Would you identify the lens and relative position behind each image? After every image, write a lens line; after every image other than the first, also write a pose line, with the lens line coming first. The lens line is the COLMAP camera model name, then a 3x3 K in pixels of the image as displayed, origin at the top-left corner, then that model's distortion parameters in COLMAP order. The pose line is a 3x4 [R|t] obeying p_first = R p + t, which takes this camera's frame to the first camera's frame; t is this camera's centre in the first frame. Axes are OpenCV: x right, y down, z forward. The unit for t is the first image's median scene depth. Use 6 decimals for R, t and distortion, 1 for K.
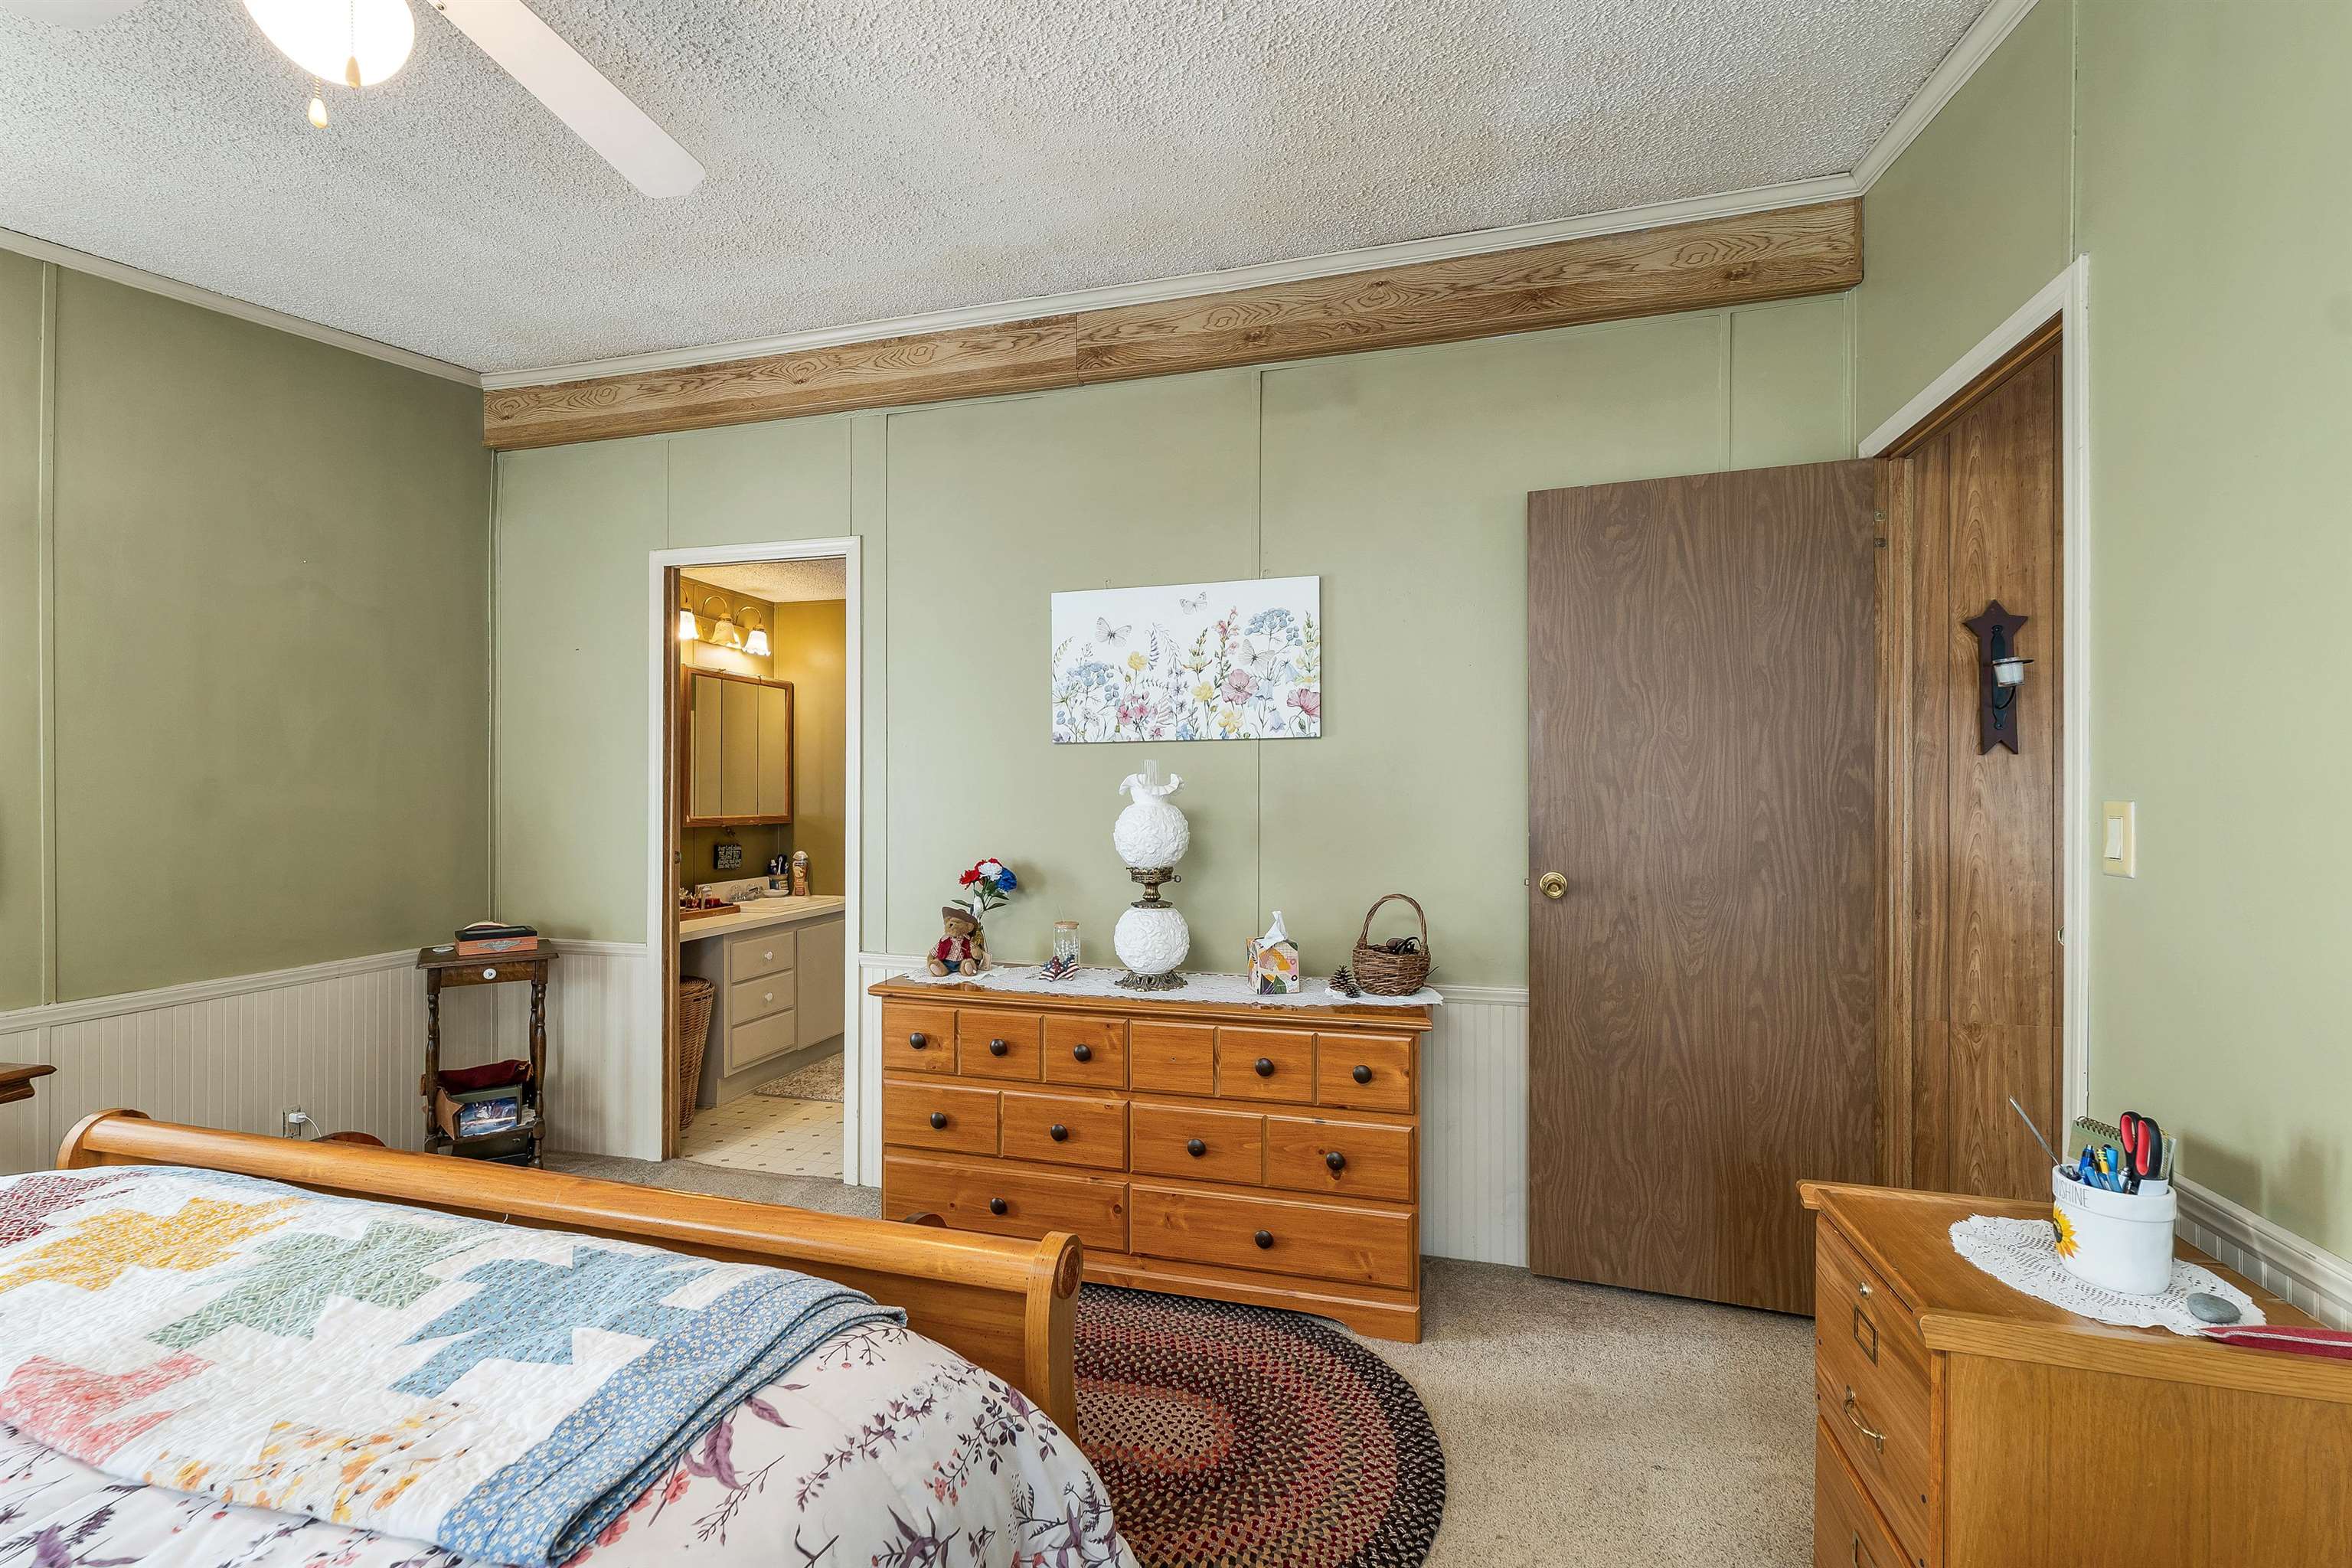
lens RADIAL K [[978.0, 0, 1139.1], [0, 978.0, 786.9], [0, 0, 1]] dist [-0.000928, 0.001729]
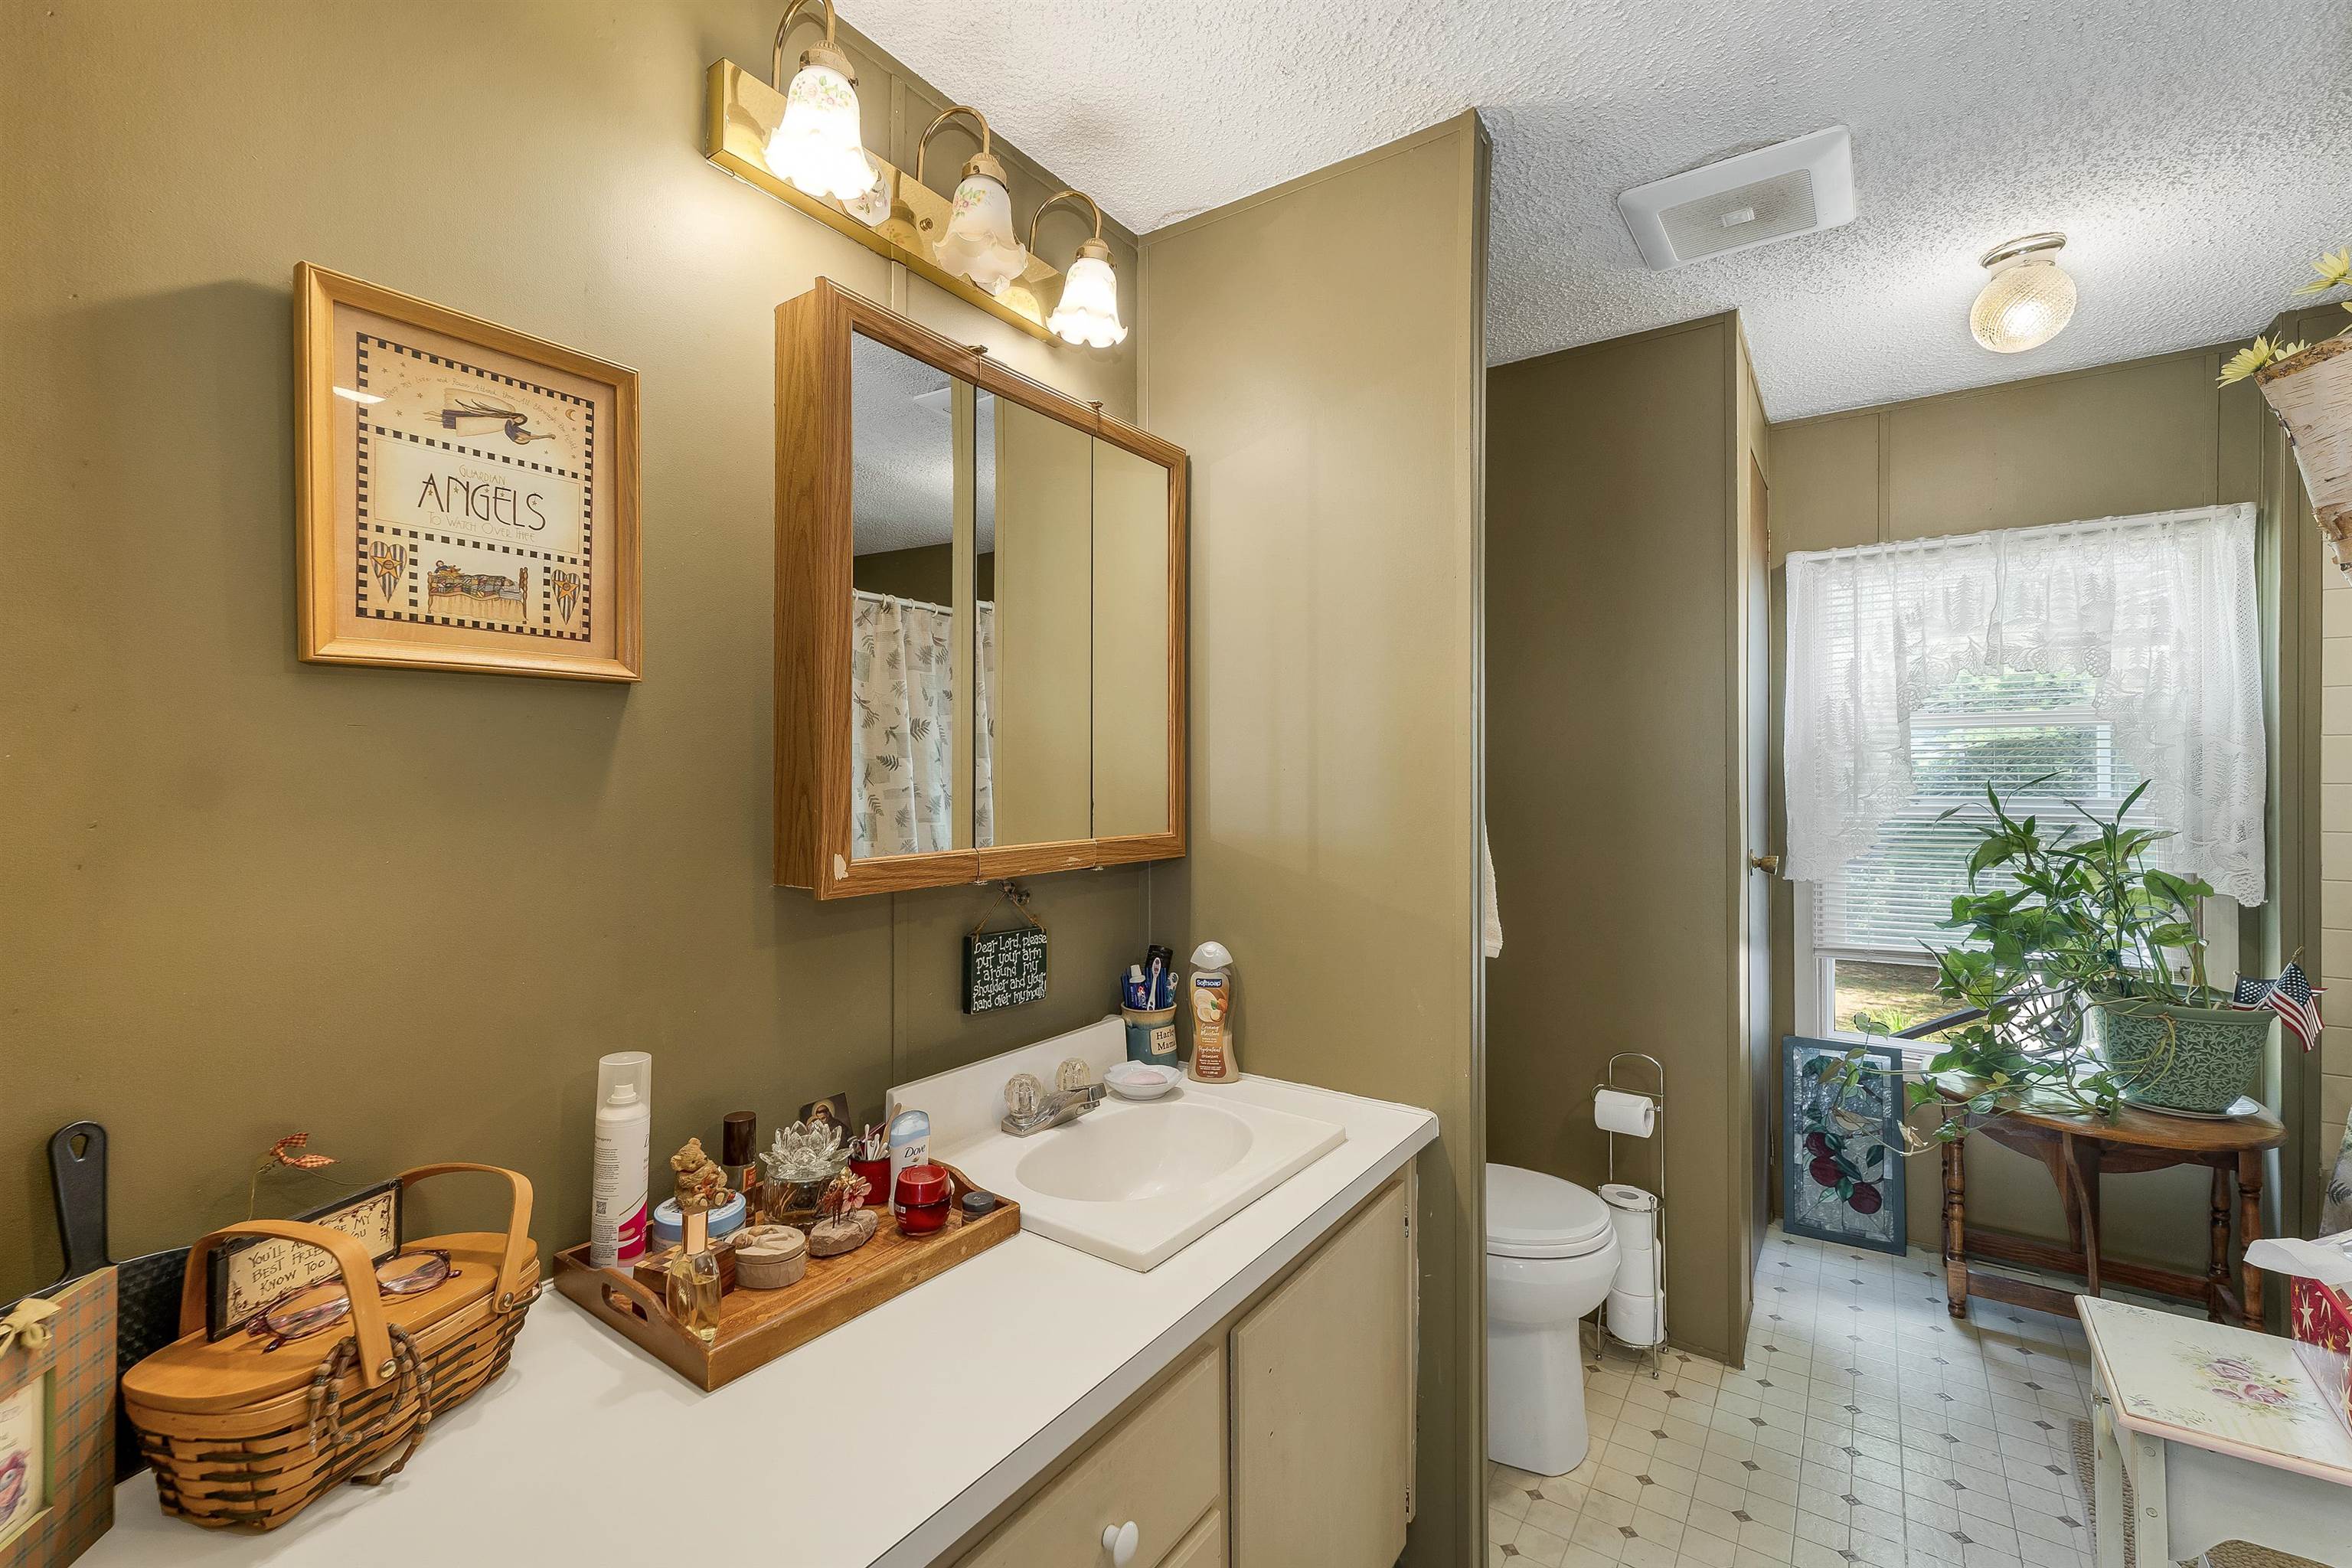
lens RADIAL K [[978.0, 0, 1176.7], [0, 978.0, 779.4], [0, 0, 1]] dist [-0.000928, 0.001729]
pose [[0.948415, 0.000048, -0.317033, -0.250671], [0.001249, 0.999992, 0.003886, 0.006596], [0.317030, -0.004081, 0.948407, 0.675393]]
